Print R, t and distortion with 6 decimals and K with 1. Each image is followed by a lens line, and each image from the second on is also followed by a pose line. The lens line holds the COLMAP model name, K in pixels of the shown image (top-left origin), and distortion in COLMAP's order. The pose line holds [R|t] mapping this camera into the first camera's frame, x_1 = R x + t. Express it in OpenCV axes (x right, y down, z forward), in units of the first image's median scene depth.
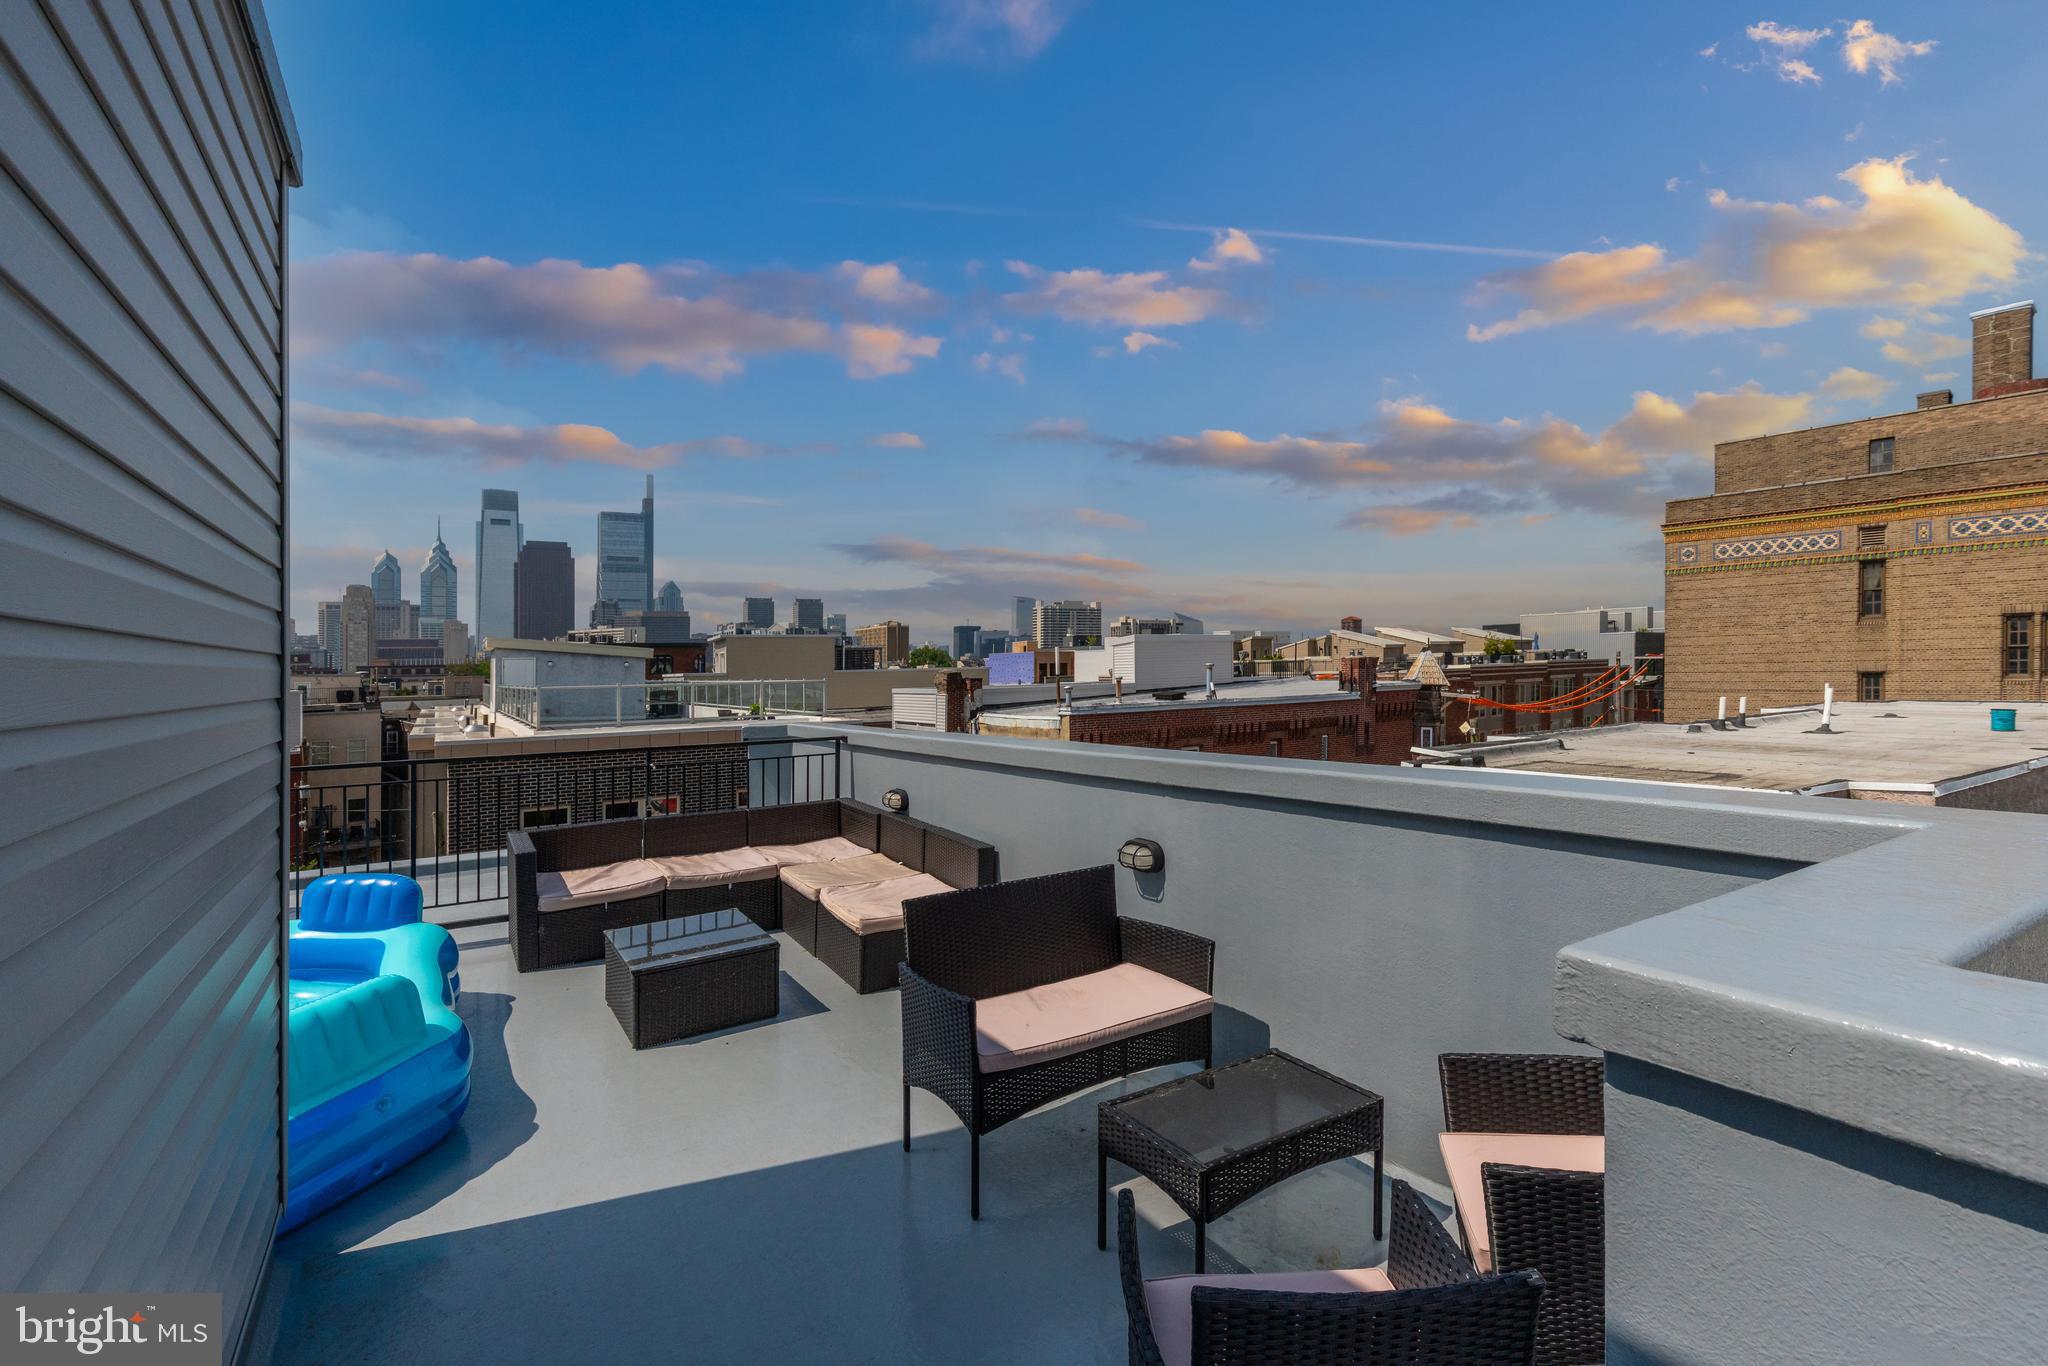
lens RADIAL K [[975.5, 0, 1030.2], [0, 975.5, 628.3], [0, 0, 1]] dist [0.011972, -0.000386]
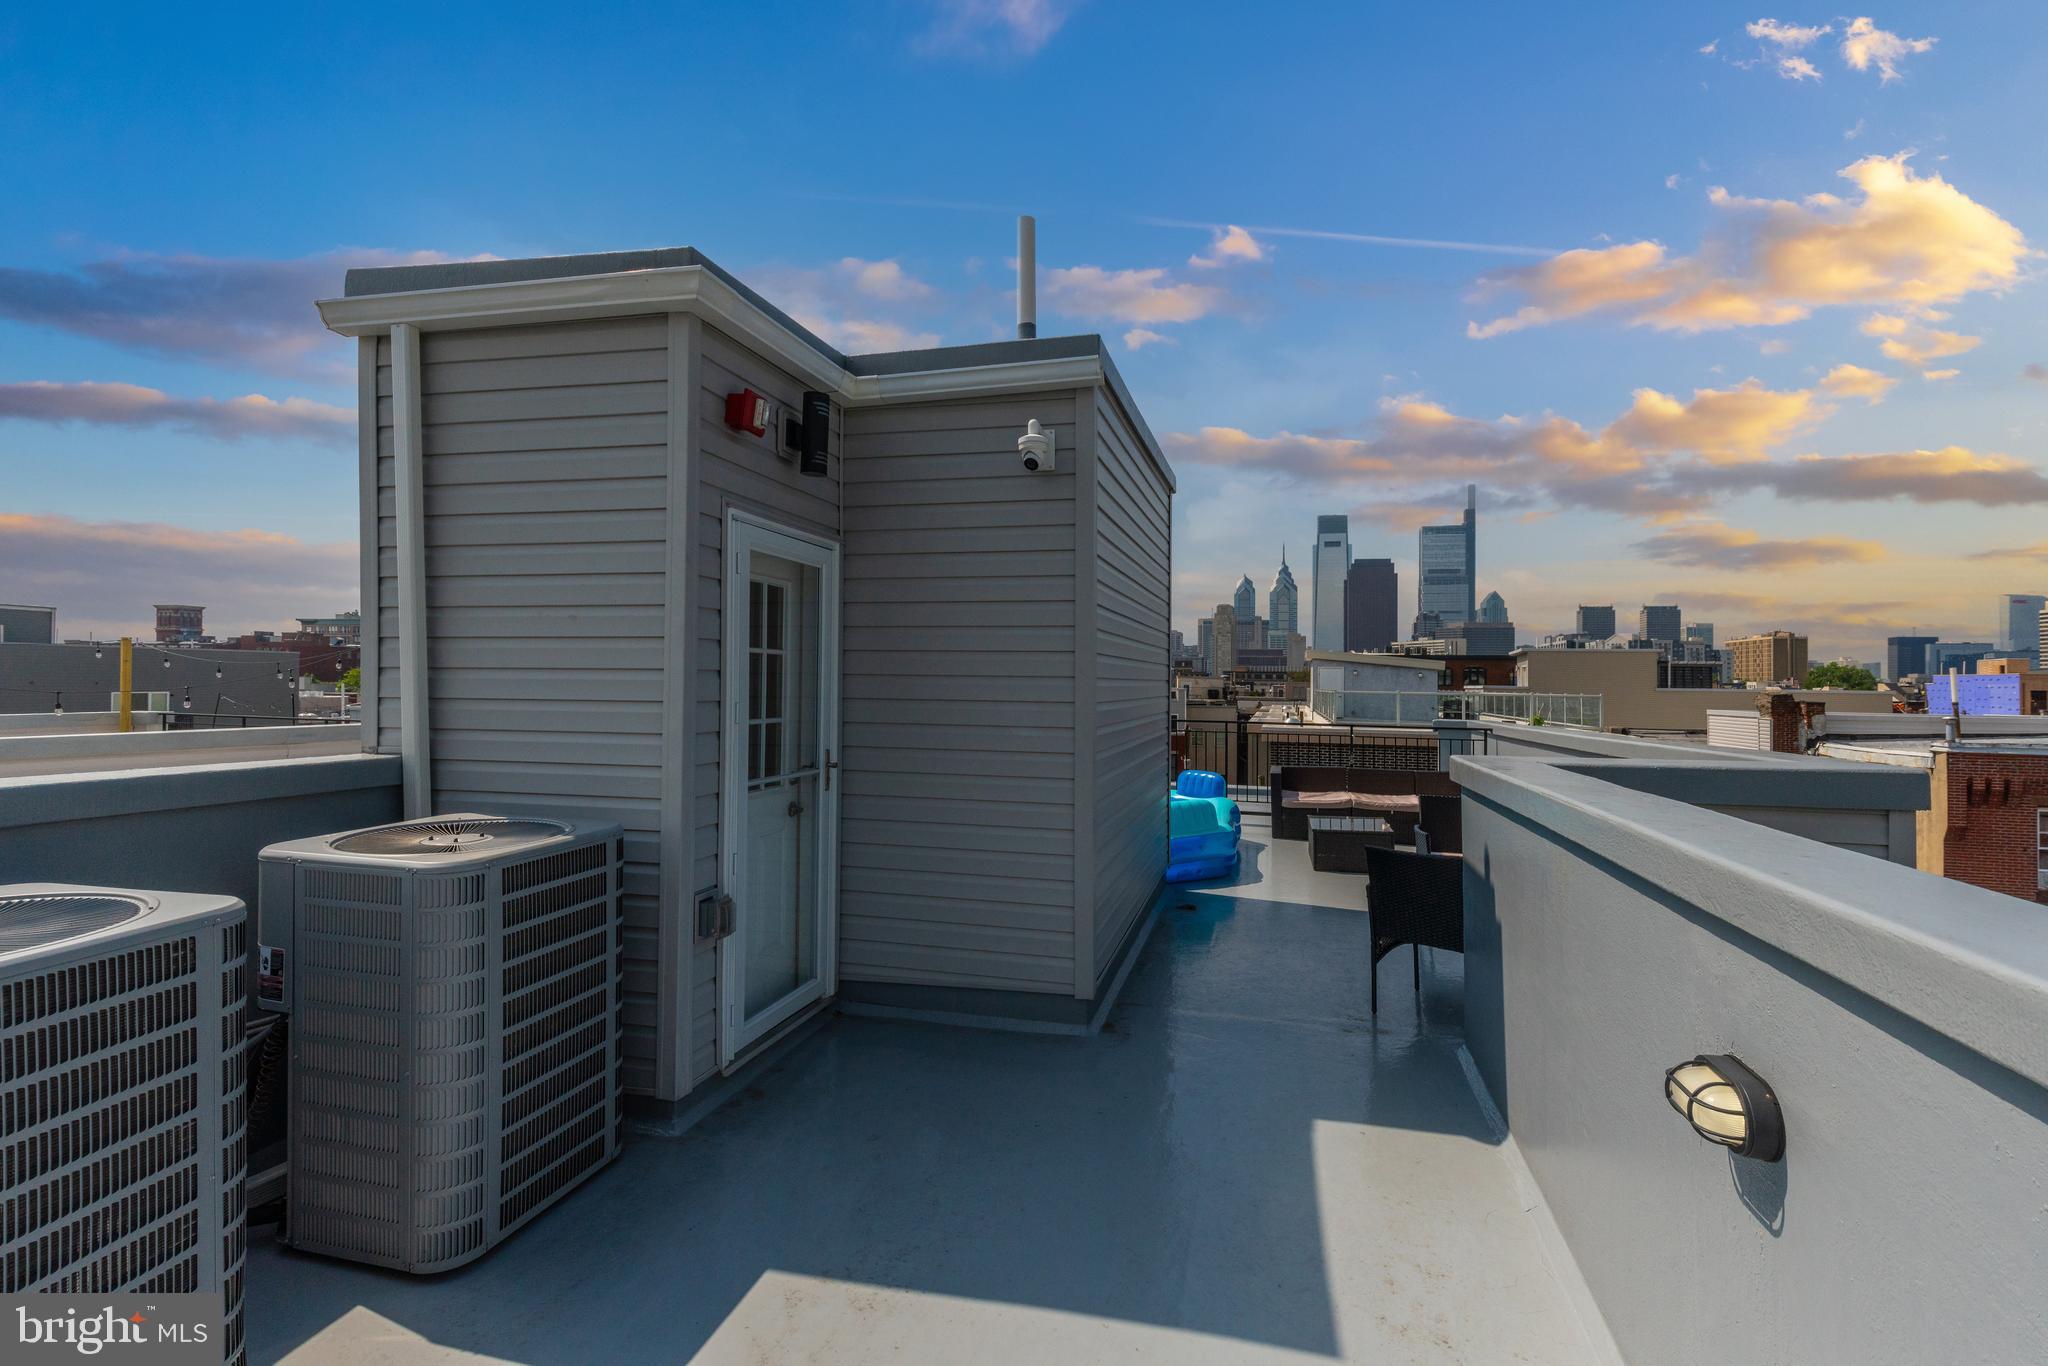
lens RADIAL K [[988.3, 0, 1029.8], [0, 988.3, 646.2], [0, 0, 1]] dist [-0.000106, 0.000201]
pose [[0.698777, 0.006151, -0.715313, 0.074230], [-0.001265, 0.999972, 0.007363, -0.003407], [0.715338, -0.004240, 0.698765, -0.095171]]
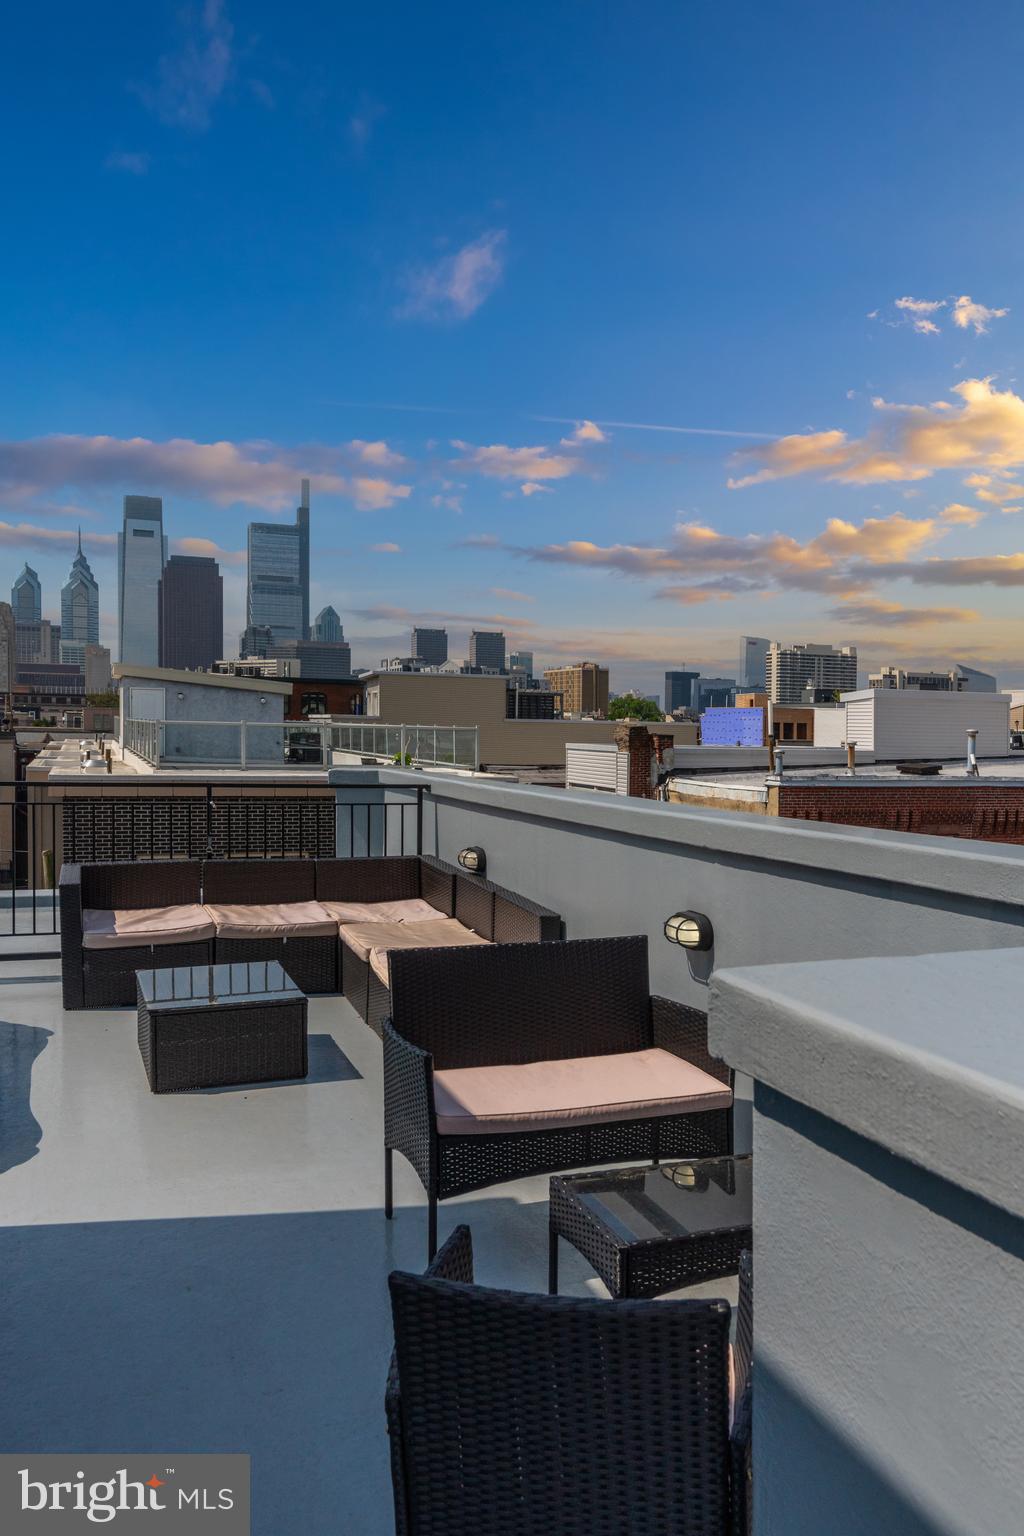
lens RADIAL K [[1206.6, 0, 519.1], [0, 1206.6, 804.2], [0, 0, 1]] dist [0.007628, 0.001936]
pose [[0.979523, 0.056718, -0.193177, 0.018630], [-0.035628, 0.993187, 0.110947, 0.001439], [0.198153, -0.101793, 0.974871, -0.004605]]
